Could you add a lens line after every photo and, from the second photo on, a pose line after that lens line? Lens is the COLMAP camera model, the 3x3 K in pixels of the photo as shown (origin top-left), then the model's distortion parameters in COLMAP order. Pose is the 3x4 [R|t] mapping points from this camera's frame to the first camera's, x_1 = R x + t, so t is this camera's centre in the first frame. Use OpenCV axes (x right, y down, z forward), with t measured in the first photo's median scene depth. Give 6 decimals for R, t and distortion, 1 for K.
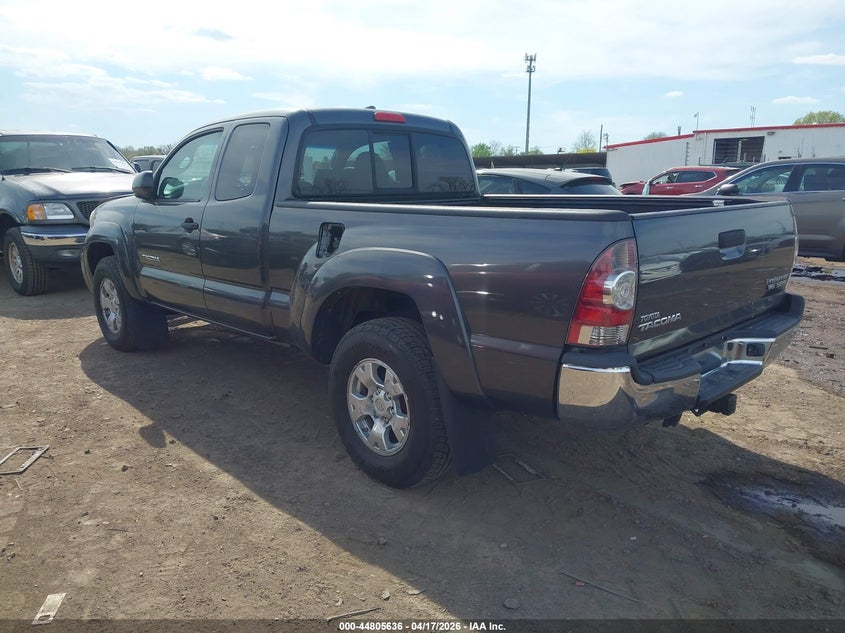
lens RADIAL K [[669.2, 0, 402.0], [0, 669.2, 298.8], [0, 0, 1]] dist [-0.007979, -0.003080]
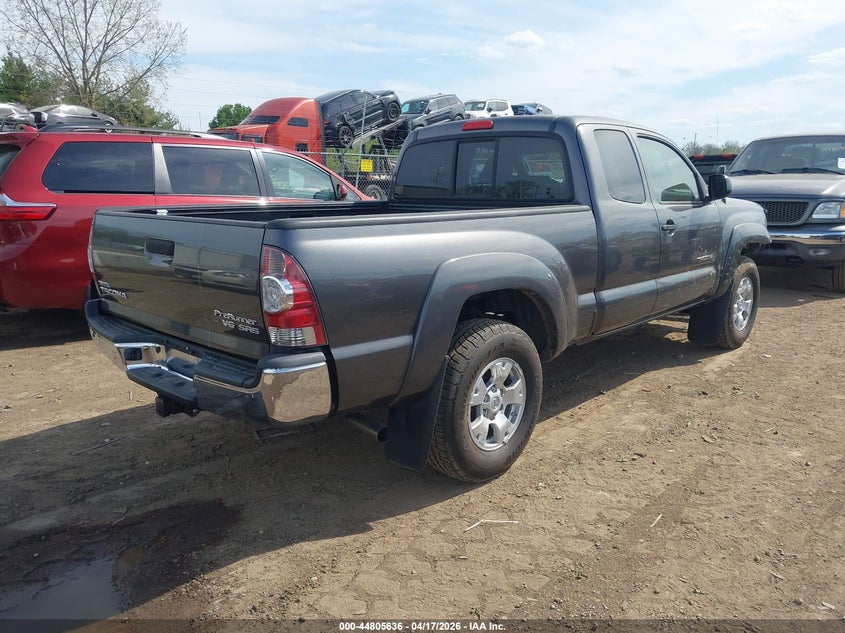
lens RADIAL K [[629.2, 0, 428.6], [0, 629.2, 315.6], [0, 0, 1]] dist [0.000899, -0.002786]
pose [[0.101685, 0.217472, -0.970755, 1.255731], [-0.178453, 0.963973, 0.197259, -0.214098], [0.978680, 0.153176, 0.136830, 1.083037]]
